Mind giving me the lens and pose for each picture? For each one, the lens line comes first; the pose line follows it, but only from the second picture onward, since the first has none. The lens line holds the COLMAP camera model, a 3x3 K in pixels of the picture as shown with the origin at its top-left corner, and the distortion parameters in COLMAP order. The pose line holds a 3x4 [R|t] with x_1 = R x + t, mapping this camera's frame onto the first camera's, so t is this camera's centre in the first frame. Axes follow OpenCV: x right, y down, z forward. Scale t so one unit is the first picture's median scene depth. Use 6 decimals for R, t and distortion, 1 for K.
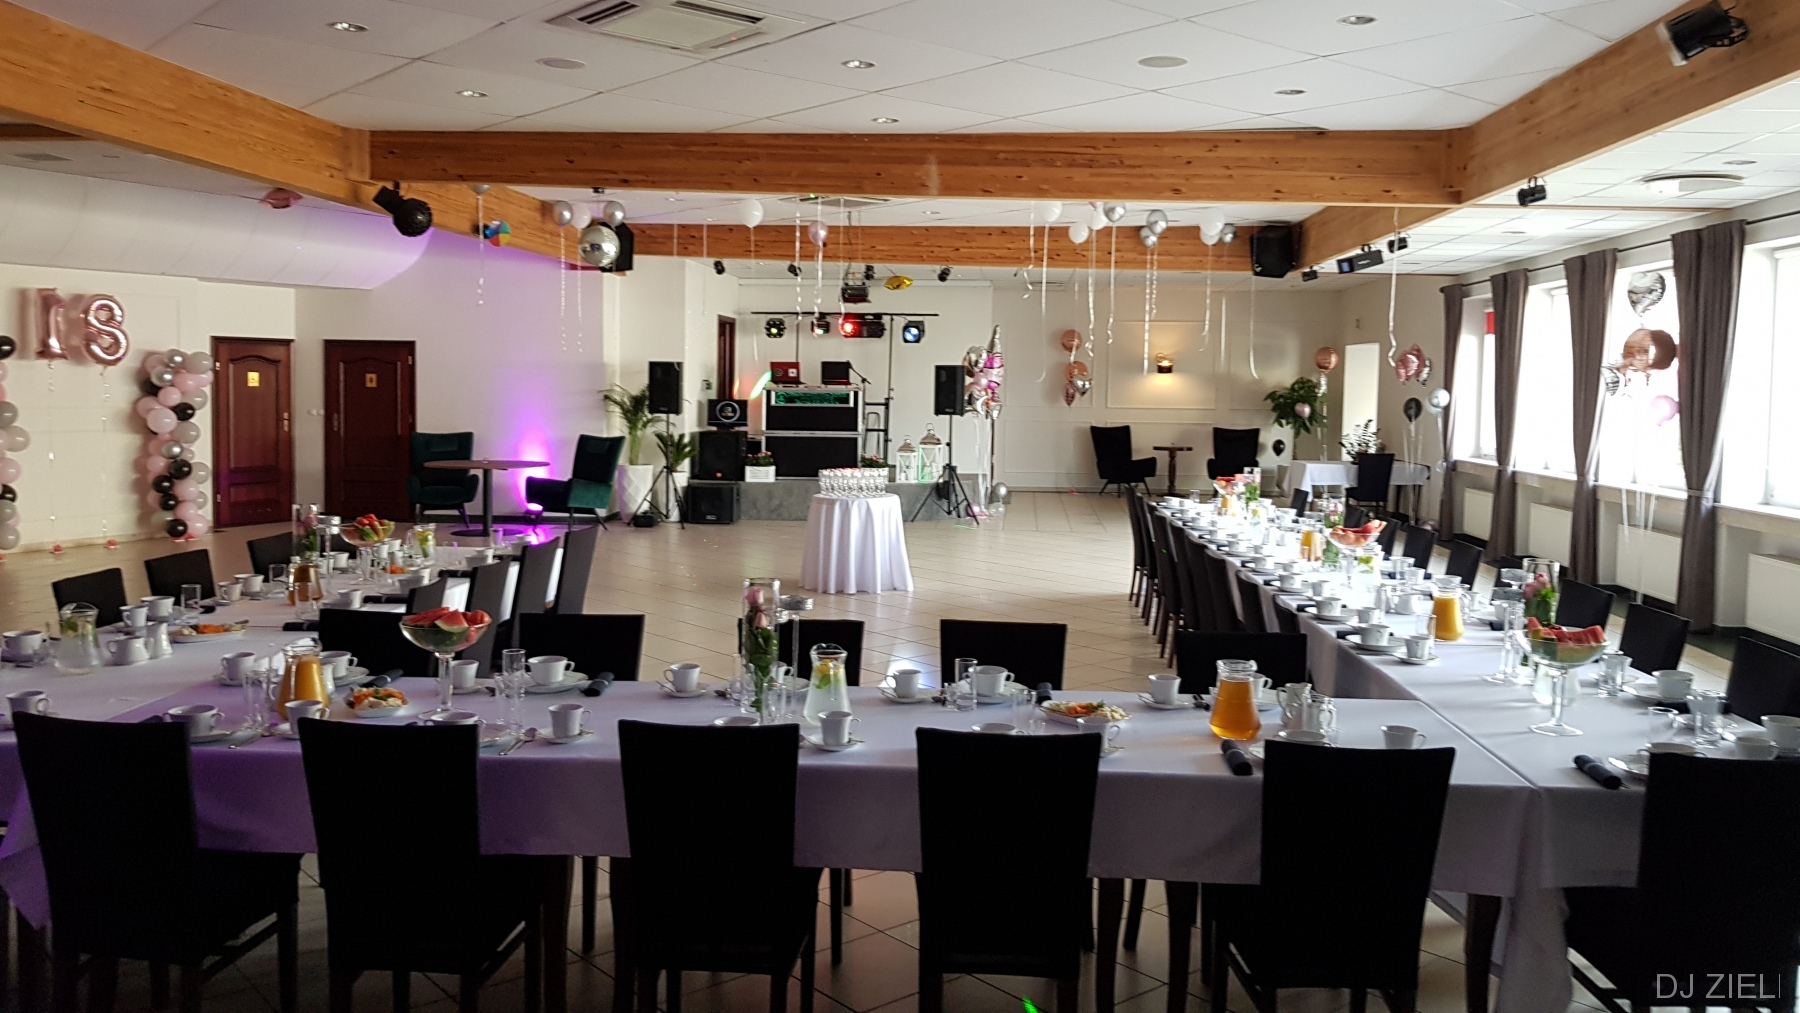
lens RADIAL K [[1365.5, 0, 903.6], [0, 1365.5, 448.5], [0, 0, 1]] dist [0.044280, -0.084918]
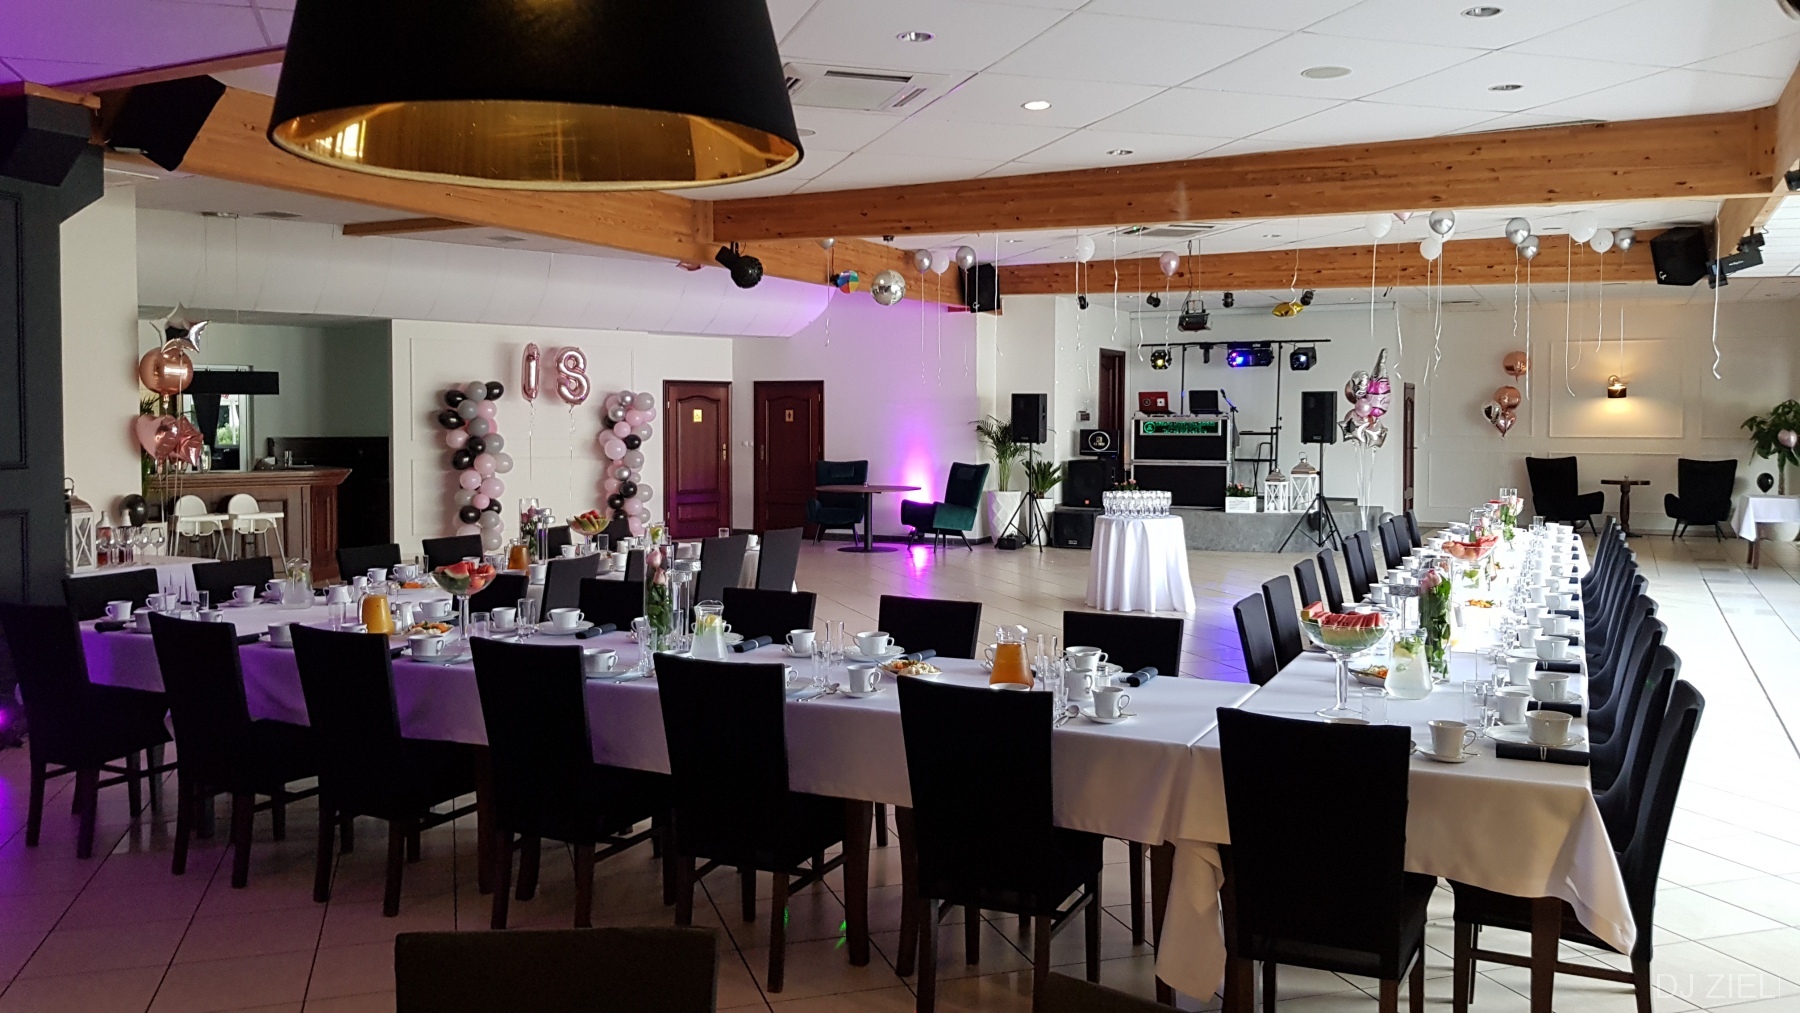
lens RADIAL K [[1364.3, 0, 873.4], [0, 1364.3, 474.6], [0, 0, 1]] dist [0.054477, -0.147467]
pose [[0.916701, 0.004544, -0.399548, 0.135561], [-0.008792, 0.999923, -0.008798, 0.009418], [0.399477, 0.011578, 0.916670, -0.016082]]
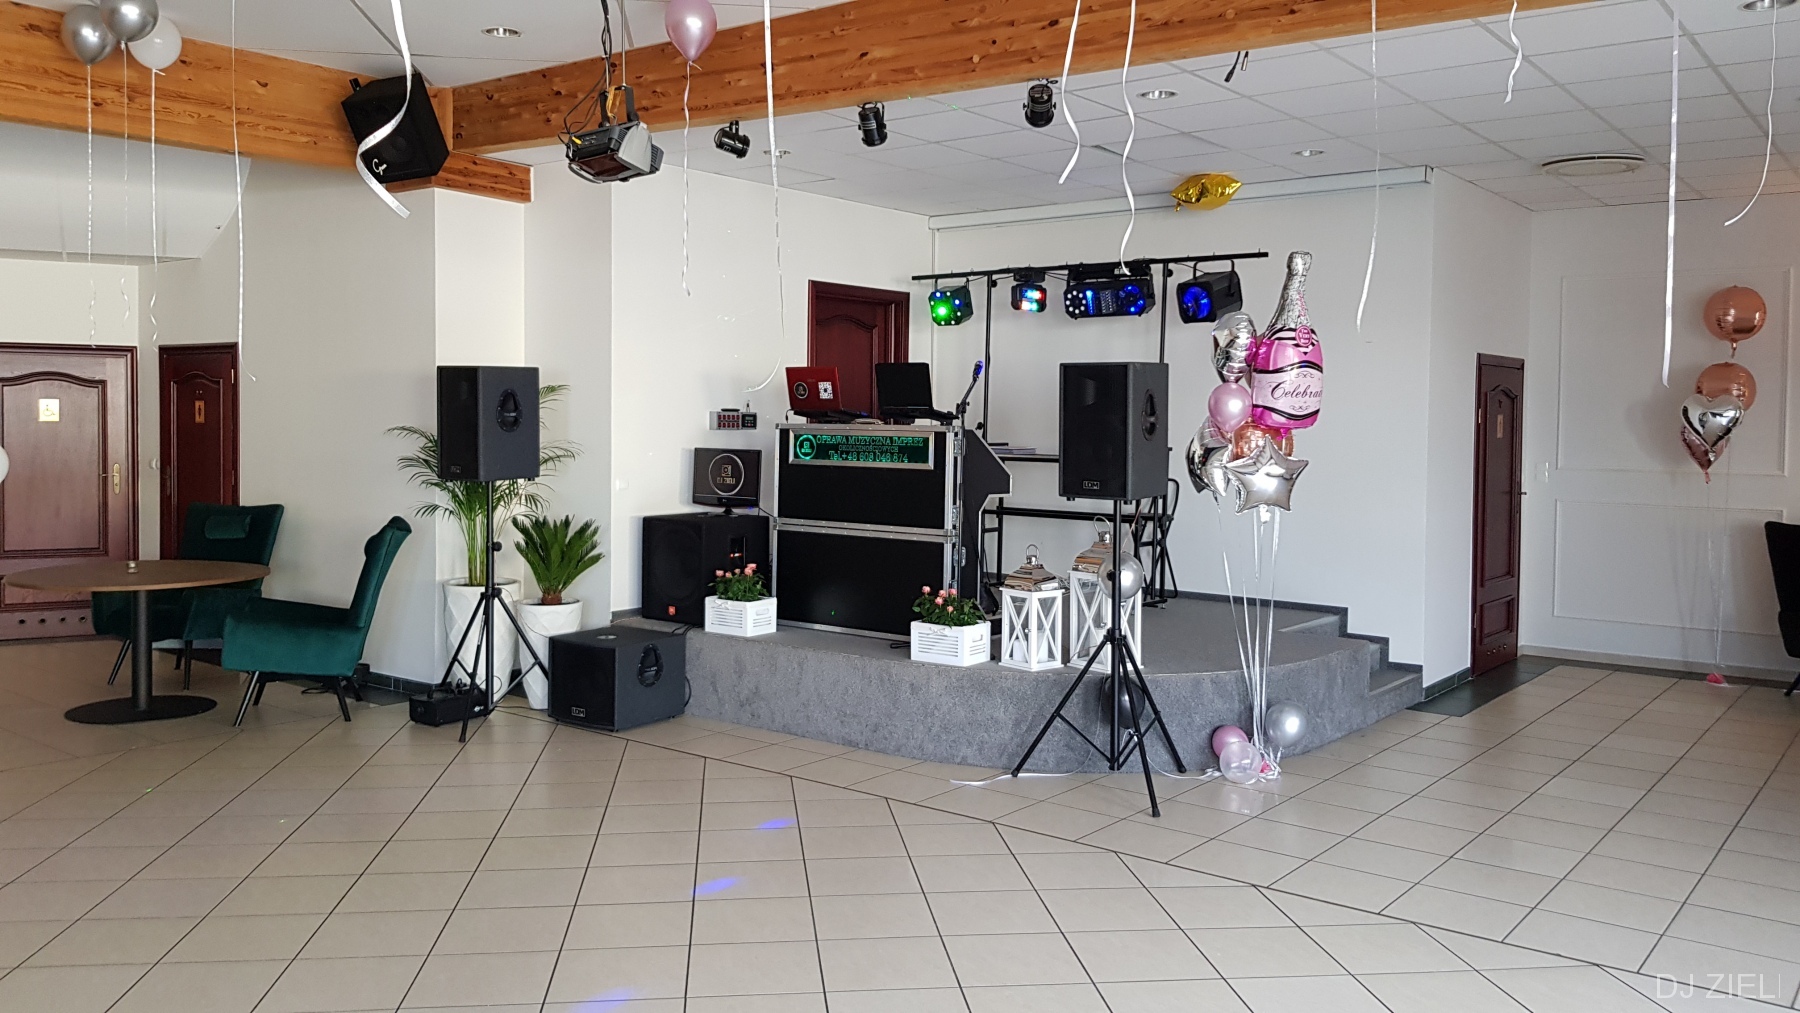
lens RADIAL K [[1380.9, 0, 899.2], [0, 1380.9, 469.6], [0, 0, 1]] dist [0.112643, -0.188891]
pose [[0.829973, 0.017986, -0.557513, 0.201137], [-0.027719, 0.999575, -0.009018, -0.027655], [0.557114, 0.022938, 0.830119, 0.673062]]
